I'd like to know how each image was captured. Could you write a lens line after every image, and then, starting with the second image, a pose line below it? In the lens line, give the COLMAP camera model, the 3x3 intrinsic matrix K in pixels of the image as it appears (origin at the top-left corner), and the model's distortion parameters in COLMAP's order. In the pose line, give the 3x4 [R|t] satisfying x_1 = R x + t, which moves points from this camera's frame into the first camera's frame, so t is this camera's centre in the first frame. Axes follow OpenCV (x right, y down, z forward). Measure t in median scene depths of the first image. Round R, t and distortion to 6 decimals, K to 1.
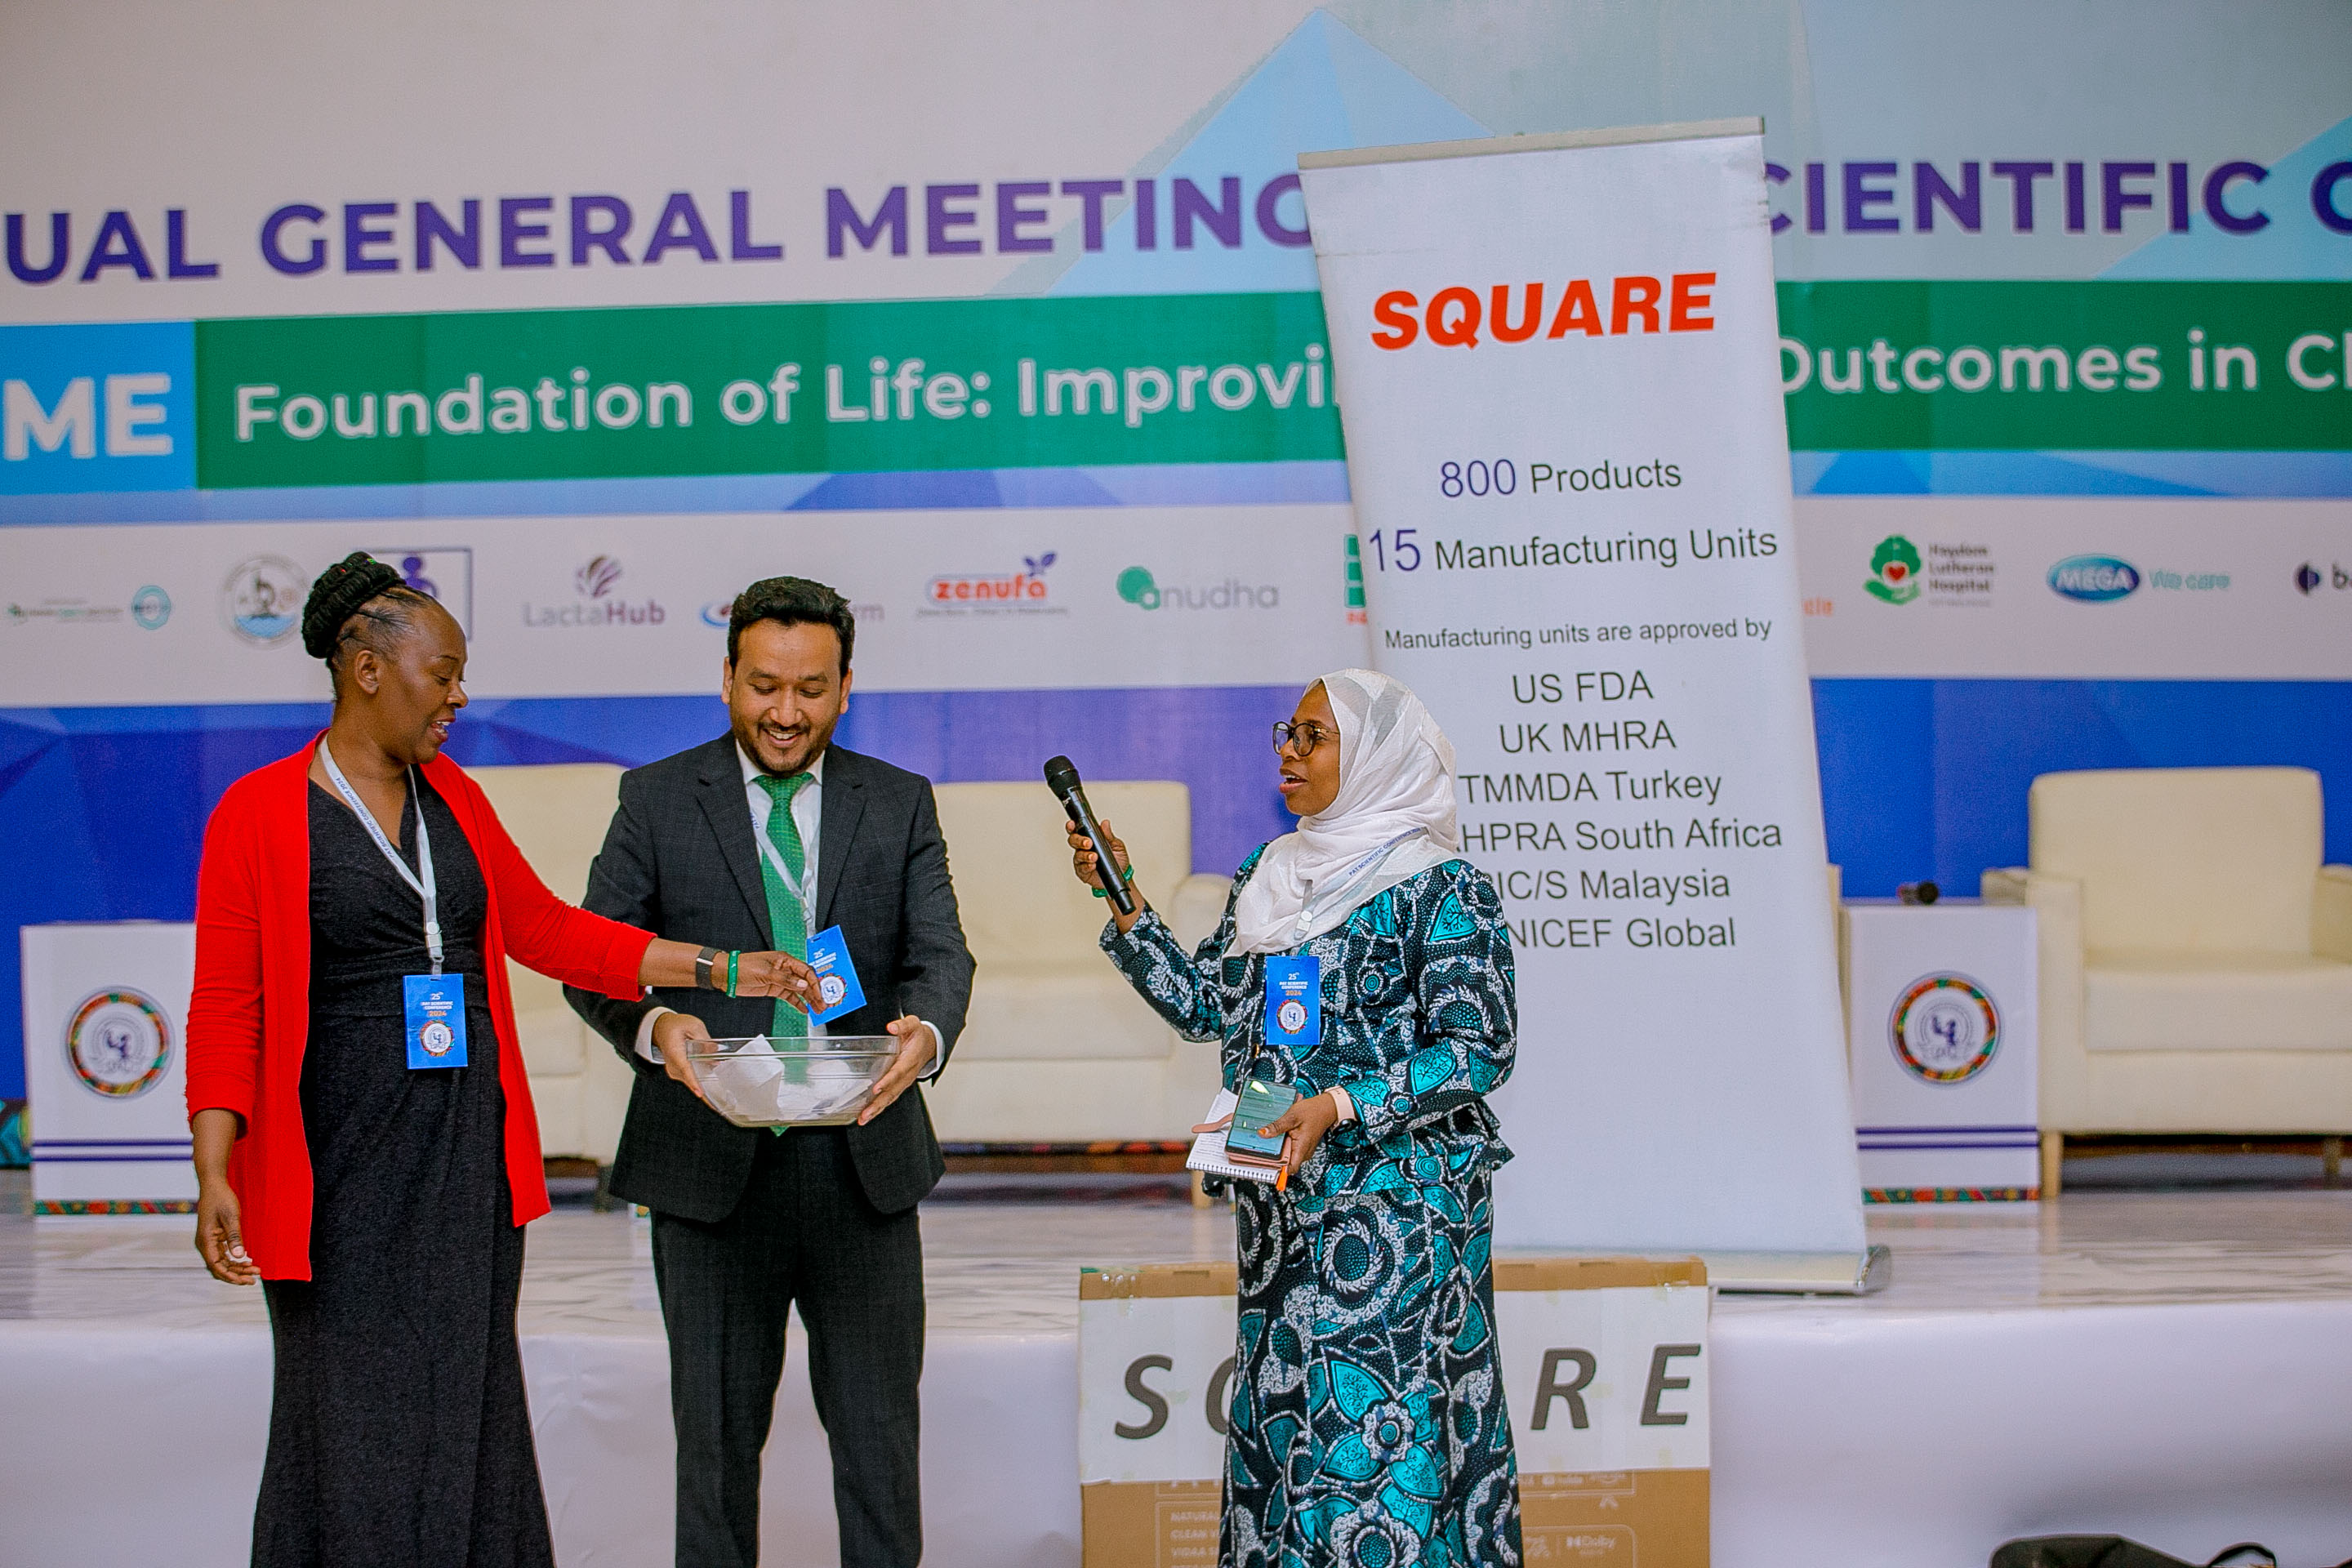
lens RADIAL K [[5639.8, 0, 1136.2], [0, 5639.8, 819.1], [0, 0, 1]] dist [-0.195122, 0.448736]
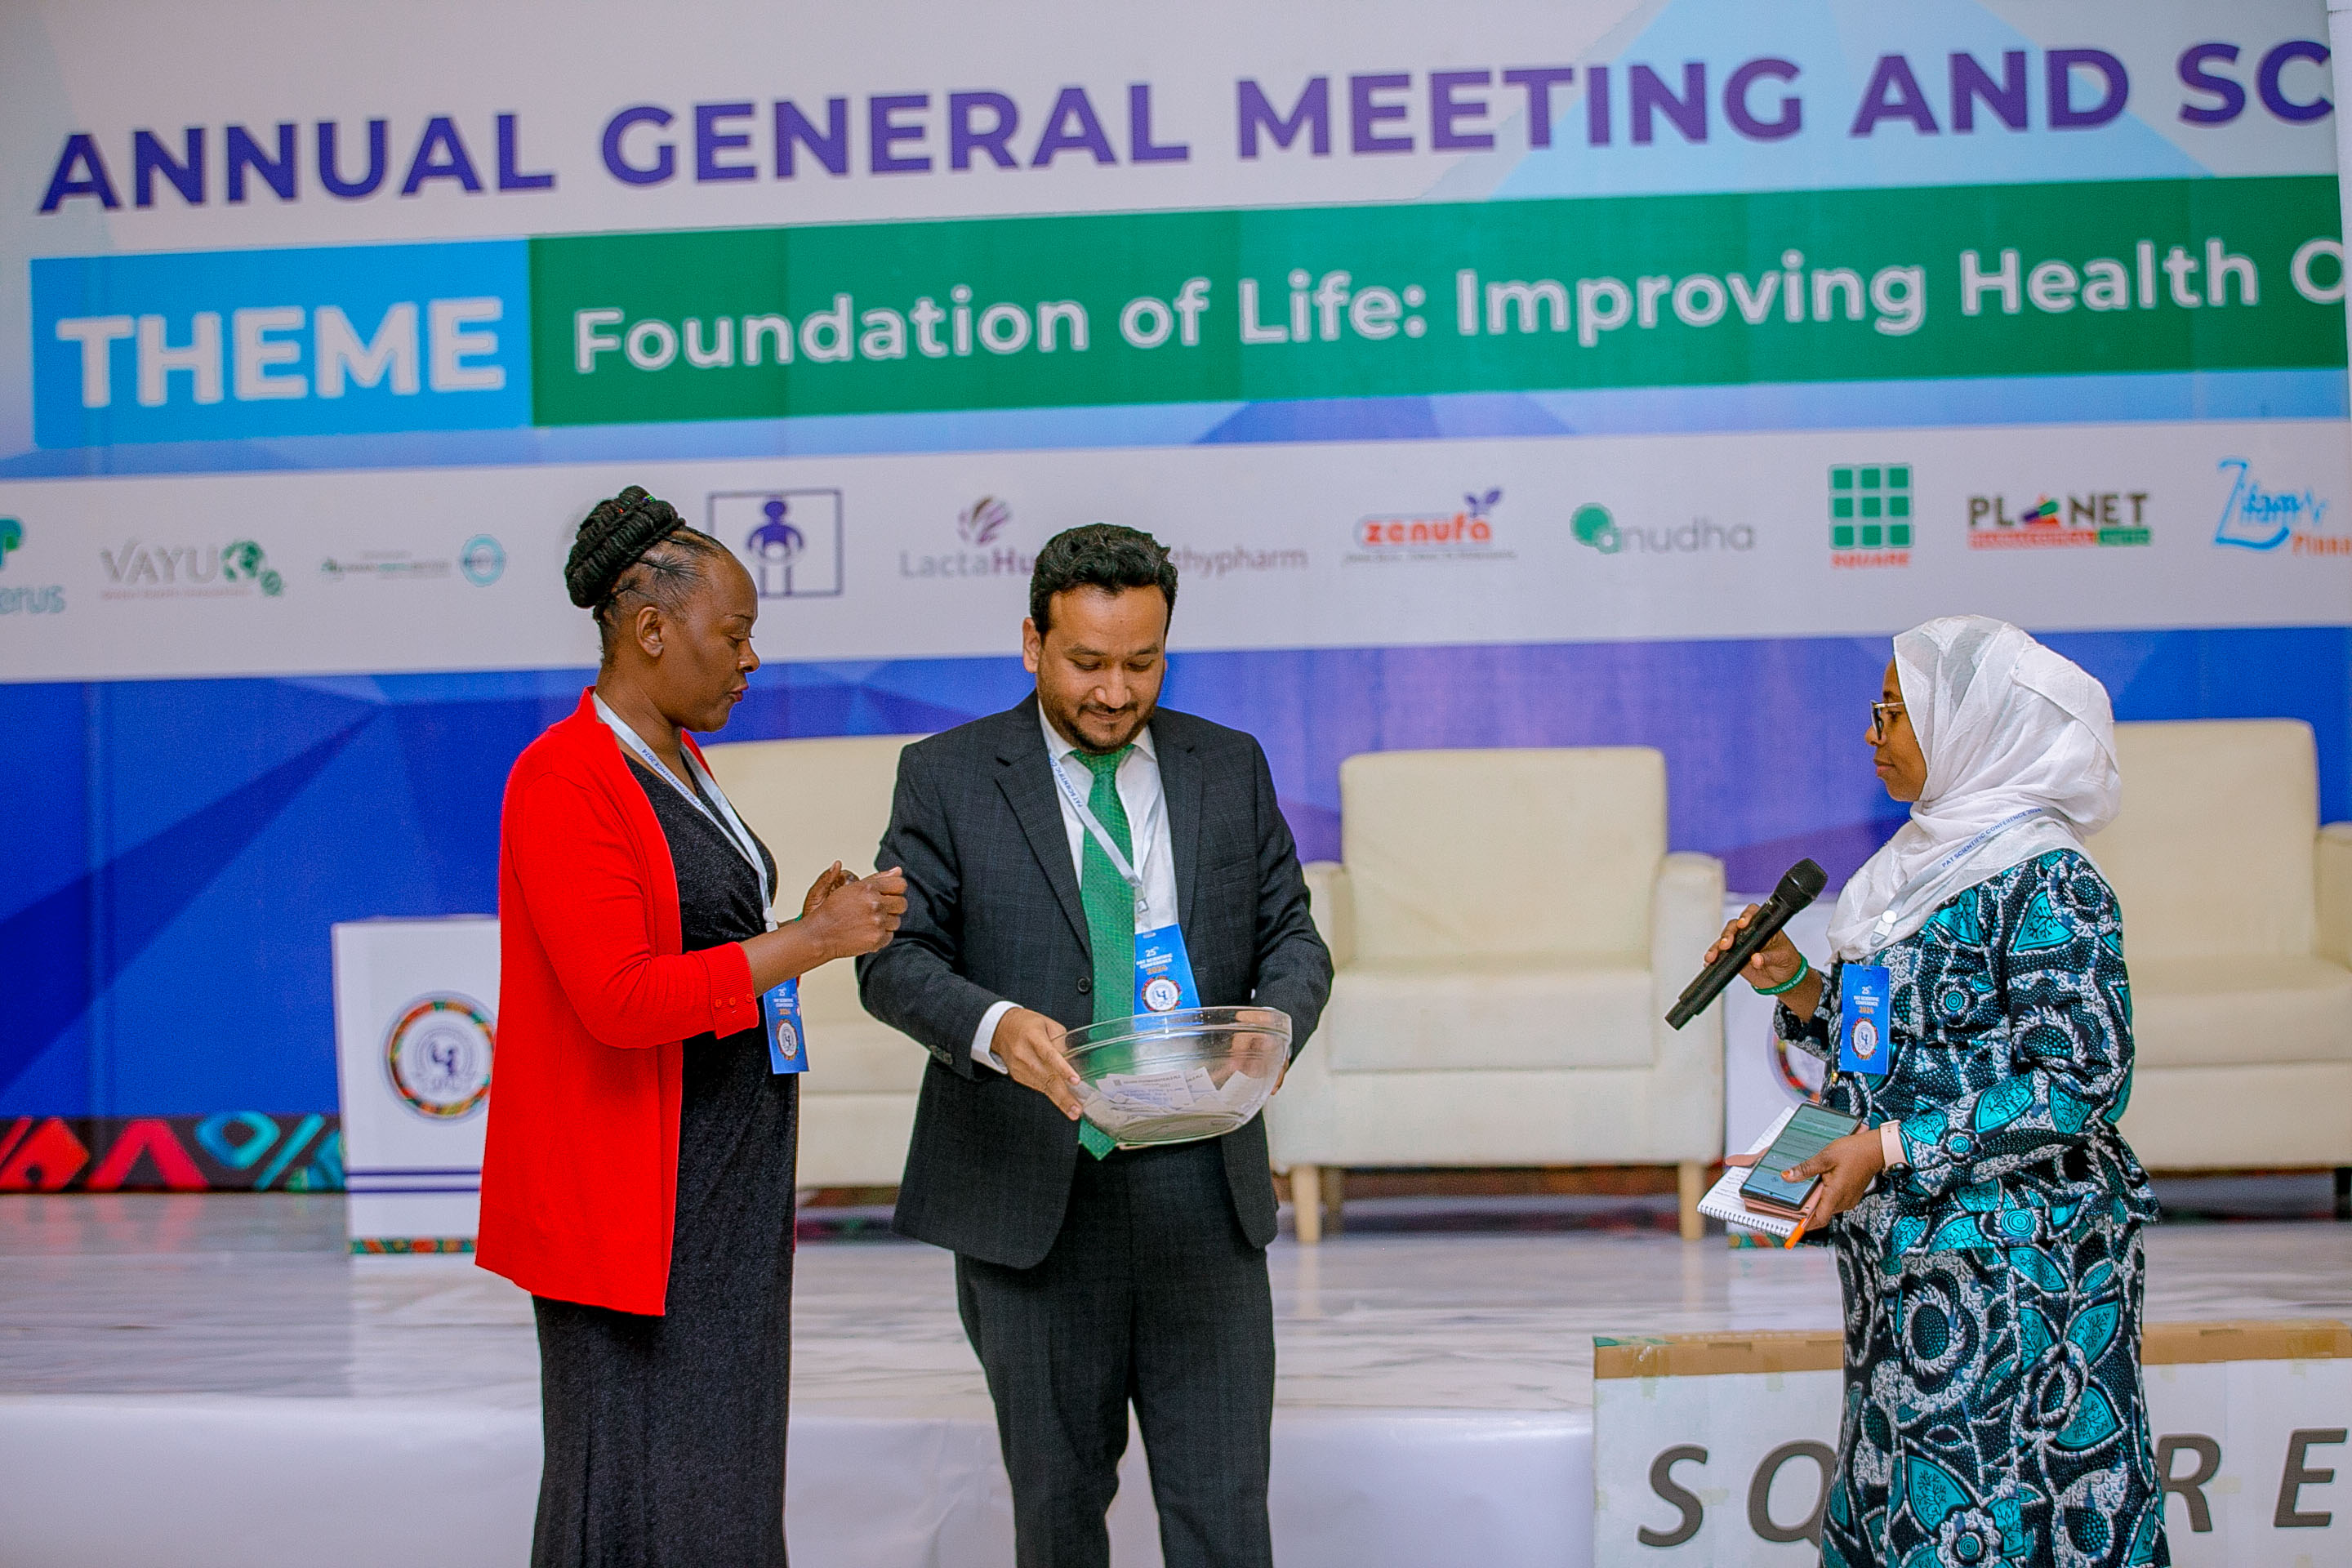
lens RADIAL K [[5726.4, 0, 1179.2], [0, 5726.4, 881.3], [0, 0, 1]] dist [-0.245317, 0.570903]
pose [[0.998341, -0.006362, -0.057231, -0.013848], [0.007402, 0.999811, 0.017971, -0.002334], [0.057106, -0.018365, 0.998199, 0.102482]]
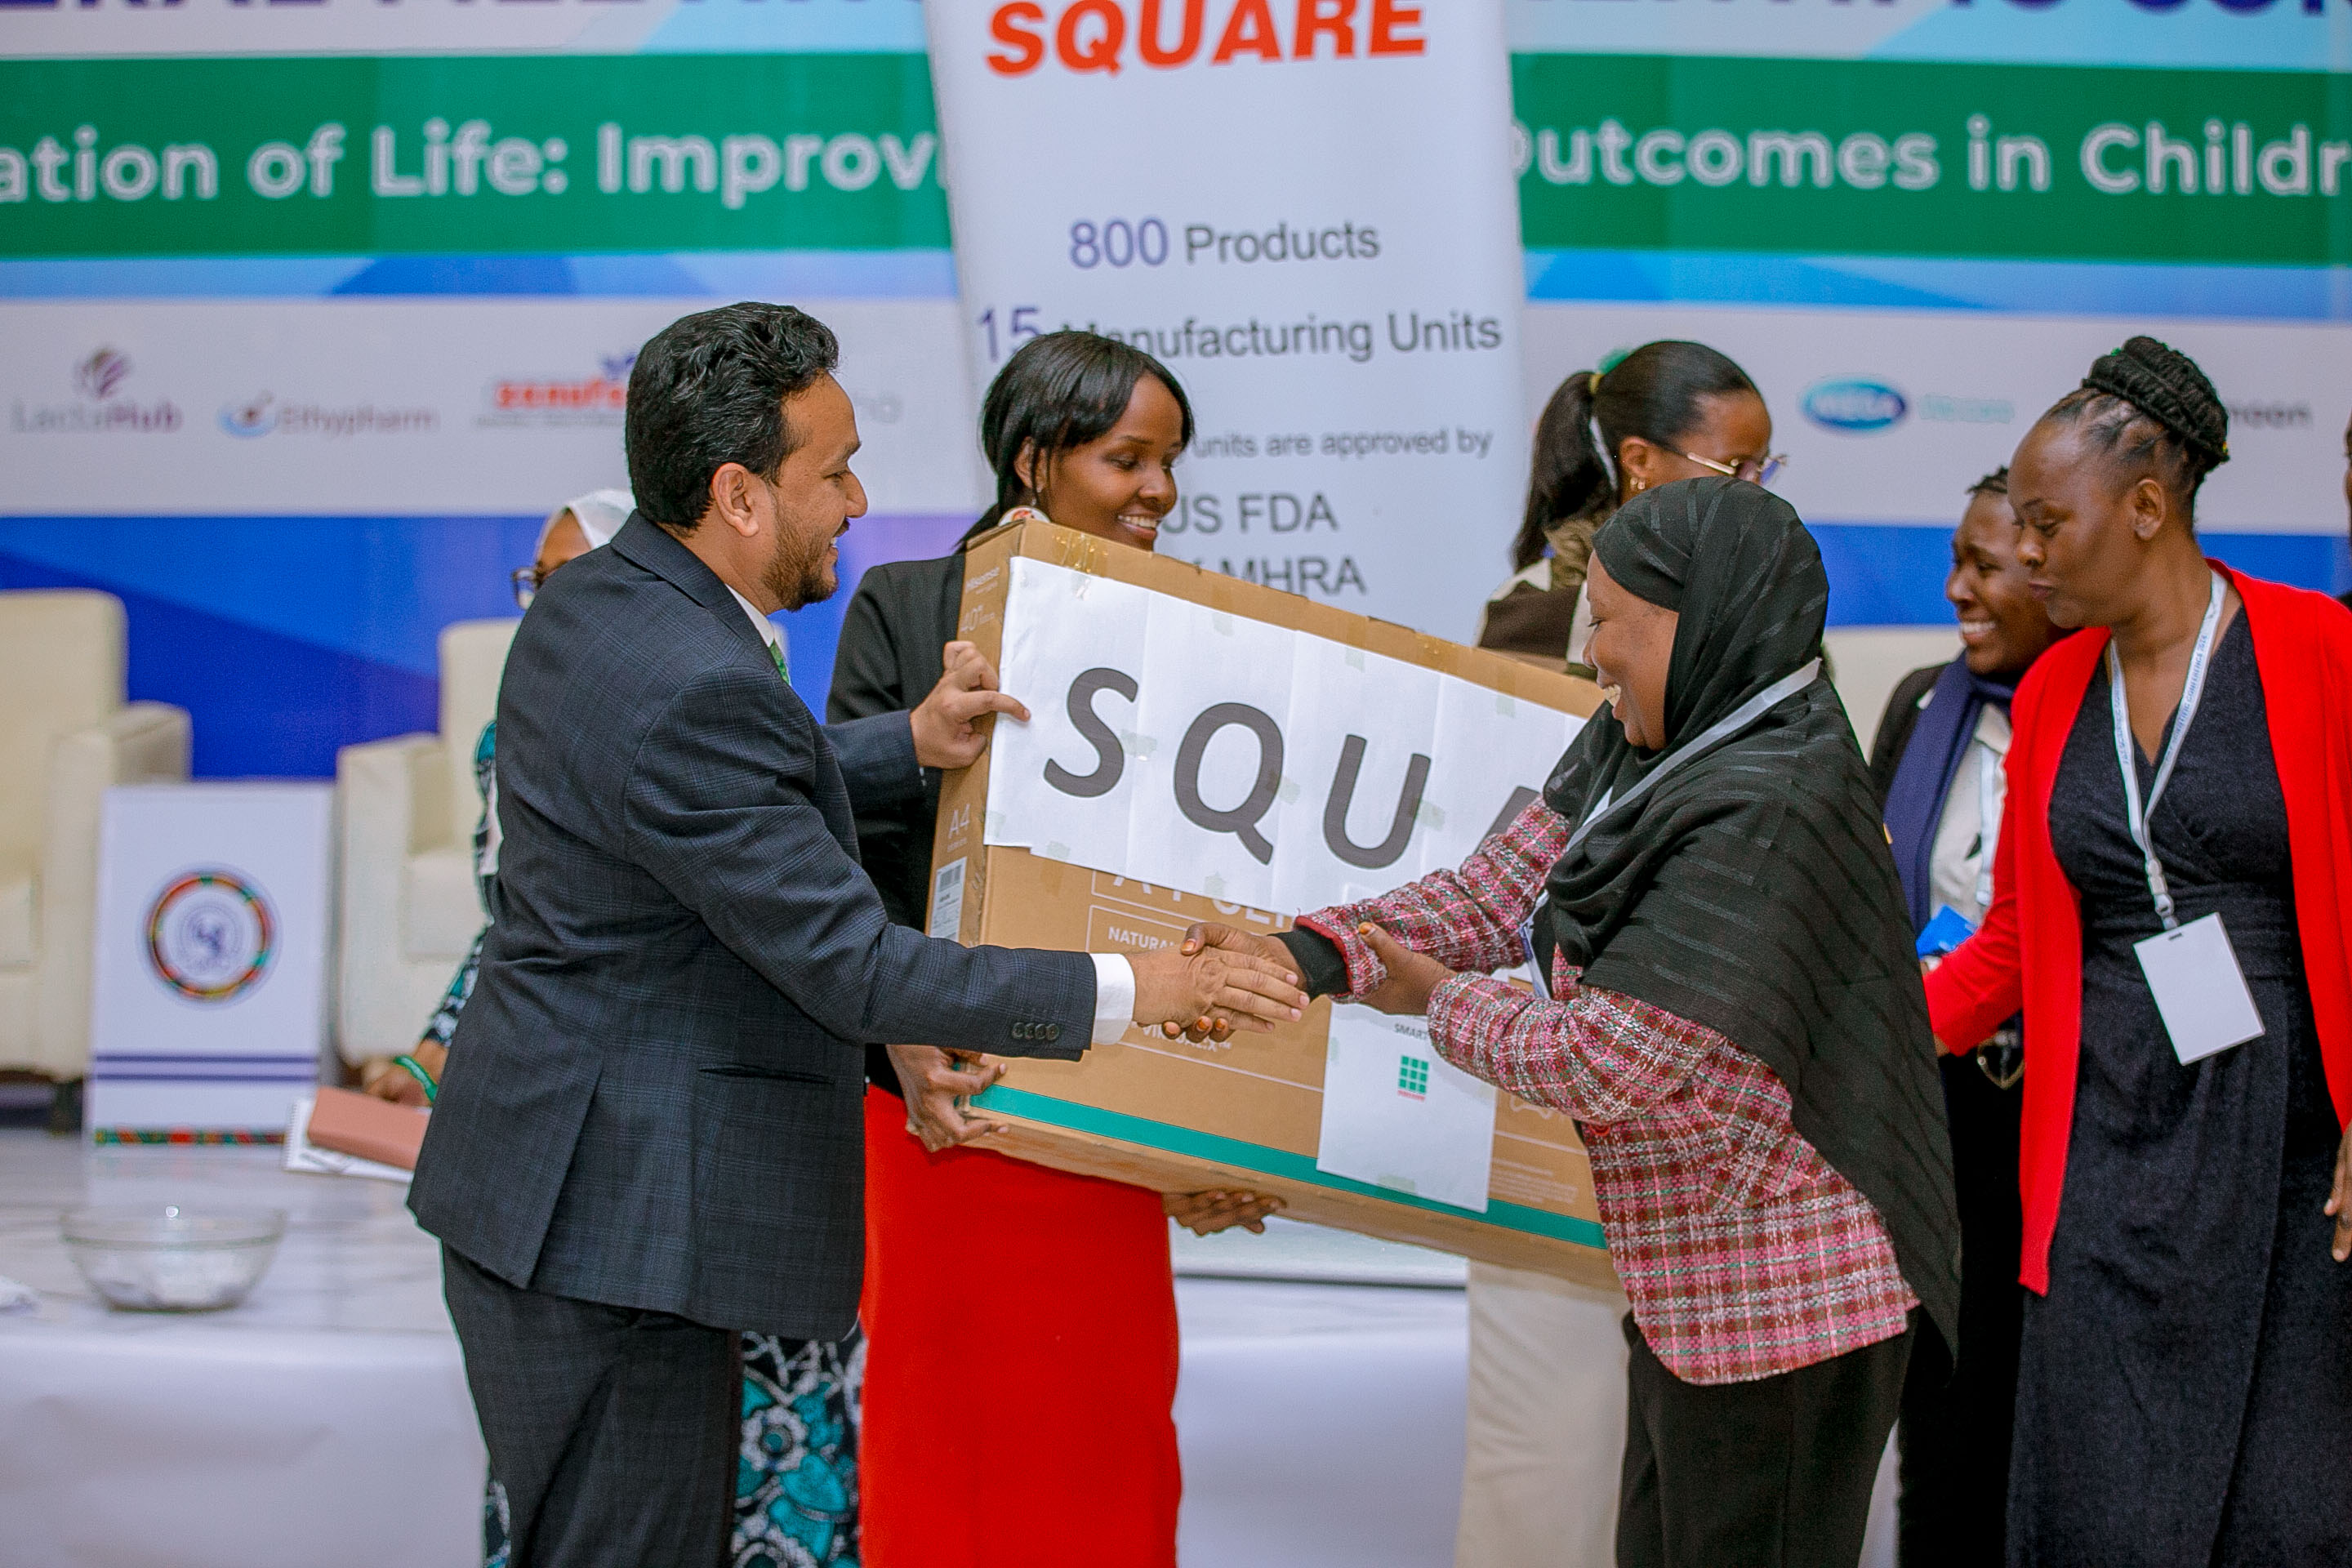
lens RADIAL K [[5089.9, 0, 1176.0], [0, 5089.9, 784.0], [0, 0, 1]] dist [-0.175855, -0.257618]
pose [[0.998050, 0.015017, 0.060585, 0.021135], [-0.016541, 0.999557, 0.024739, -0.002542], [-0.060187, -0.025693, 0.997856, 0.230470]]
